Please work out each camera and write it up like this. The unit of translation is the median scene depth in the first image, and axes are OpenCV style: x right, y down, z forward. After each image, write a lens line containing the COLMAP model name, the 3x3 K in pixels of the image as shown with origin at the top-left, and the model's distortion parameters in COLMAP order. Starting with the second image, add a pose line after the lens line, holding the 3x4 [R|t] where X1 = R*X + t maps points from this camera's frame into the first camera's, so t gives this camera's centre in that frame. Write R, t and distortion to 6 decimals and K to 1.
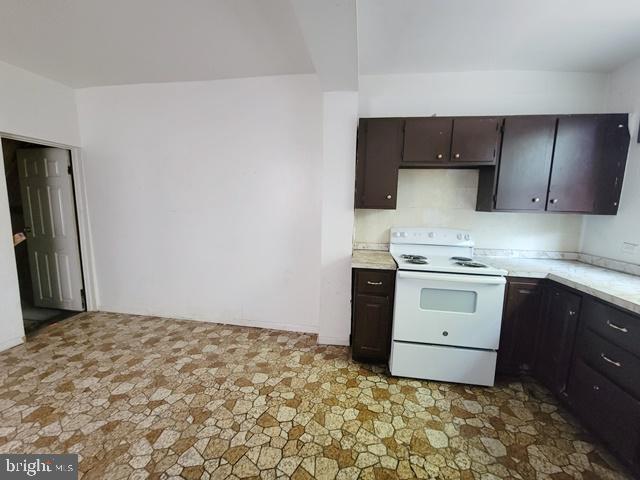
lens RADIAL K [[262.0, 0, 319.0], [0, 262.0, 237.5], [0, 0, 1]] dist [-0.001746, -0.001558]
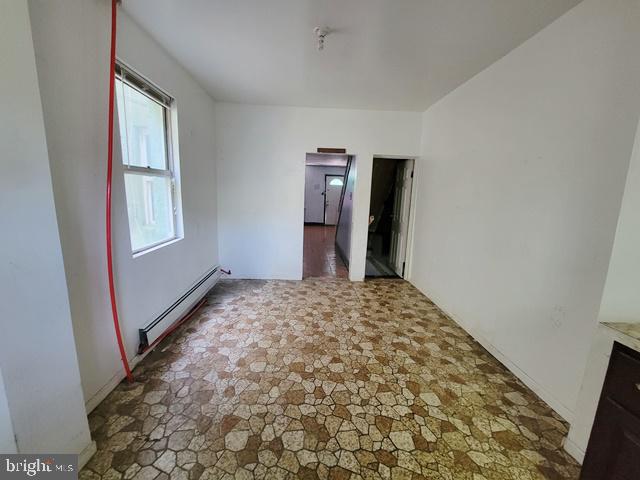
lens RADIAL K [[262.0, 0, 319.0], [0, 262.0, 237.5], [0, 0, 1]] dist [-0.001746, -0.001558]
pose [[0.208929, 0.152855, -0.965911, 0.446565], [-0.158640, 0.979924, 0.120759, -0.033076], [0.964978, 0.128002, 0.228983, 0.369897]]
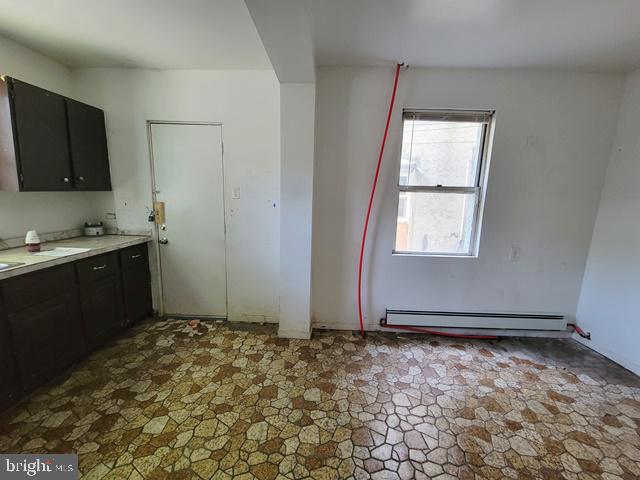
lens RADIAL K [[262.0, 0, 319.0], [0, 262.0, 237.5], [0, 0, 1]] dist [-0.001746, -0.001558]
pose [[-0.989413, -0.026177, -0.142745, -0.060253], [-0.067149, 0.954551, 0.290385, -0.162915], [0.128656, 0.296896, -0.946203, 1.071325]]
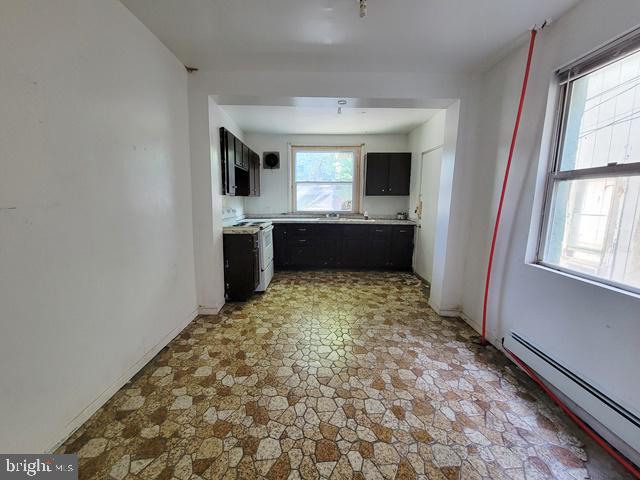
lens RADIAL K [[262.0, 0, 319.0], [0, 262.0, 237.5], [0, 0, 1]] dist [-0.001746, -0.001558]
pose [[-0.163819, -0.167966, 0.972086, -1.402918], [0.113066, 0.975707, 0.187646, -0.106218], [-0.979990, 0.140650, -0.140848, 0.833898]]
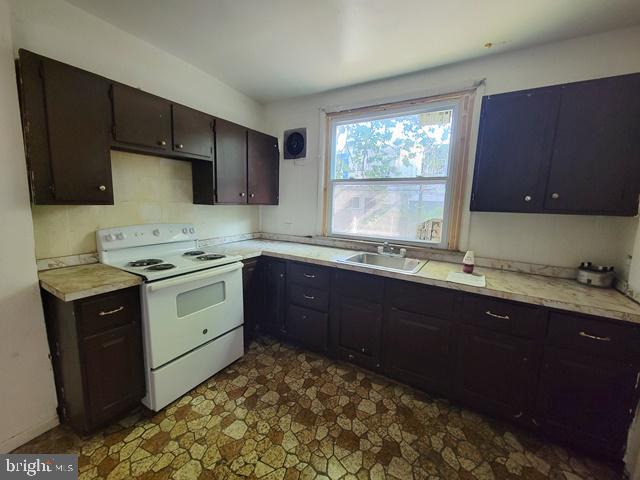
lens RADIAL K [[262.0, 0, 319.0], [0, 262.0, 237.5], [0, 0, 1]] dist [-0.001746, -0.001558]
pose [[0.368194, -0.141054, 0.918987, -0.199086], [0.095000, 0.988959, 0.113732, -0.048740], [-0.924883, 0.045429, 0.377529, 0.206366]]
